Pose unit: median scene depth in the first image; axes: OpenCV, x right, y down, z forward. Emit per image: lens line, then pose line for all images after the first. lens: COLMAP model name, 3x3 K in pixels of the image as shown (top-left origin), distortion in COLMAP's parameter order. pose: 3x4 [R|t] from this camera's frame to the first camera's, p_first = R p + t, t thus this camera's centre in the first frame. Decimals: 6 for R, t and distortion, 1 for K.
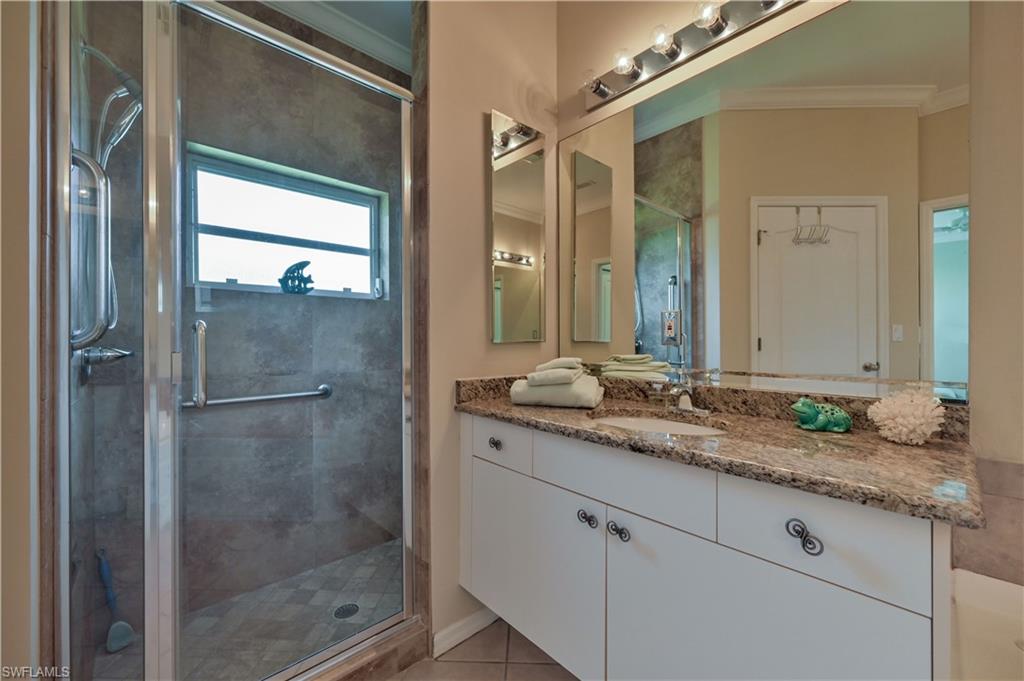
lens RADIAL K [[400.1, 0, 511.8], [0, 400.1, 341.4], [0, 0, 1]] dist [-0.001705, 0.000119]
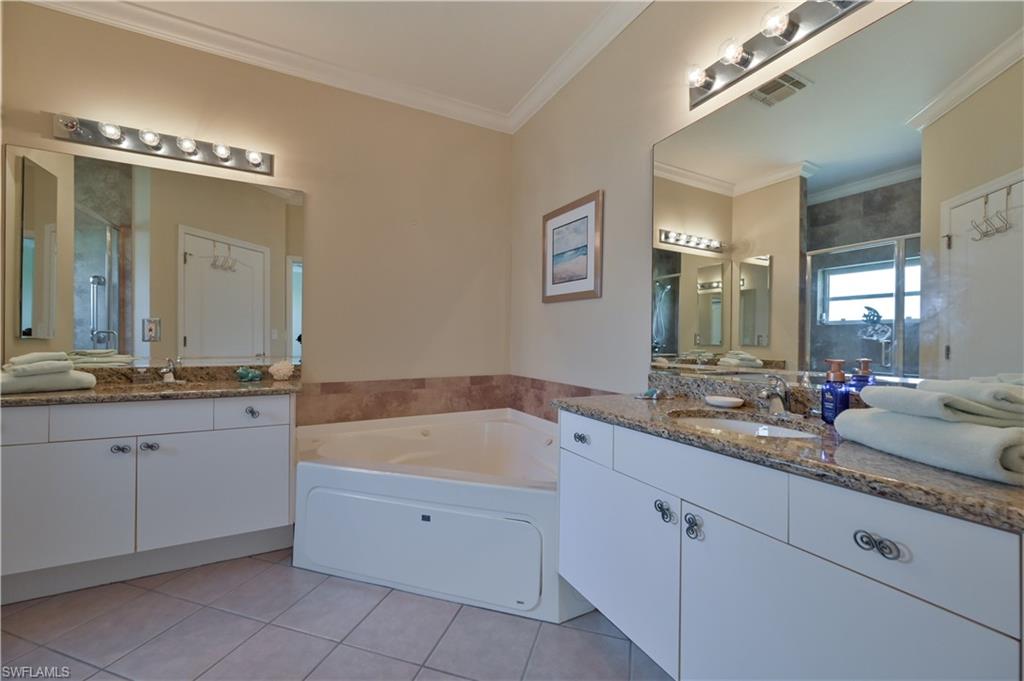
lens RADIAL K [[400.1, 0, 511.8], [0, 400.1, 341.4], [0, 0, 1]] dist [-0.001705, 0.000119]
pose [[0.254252, 0.002327, 0.967135, -0.662154], [-0.008218, 0.999966, -0.000246, -0.002486], [-0.967103, -0.007885, 0.254262, -0.635752]]
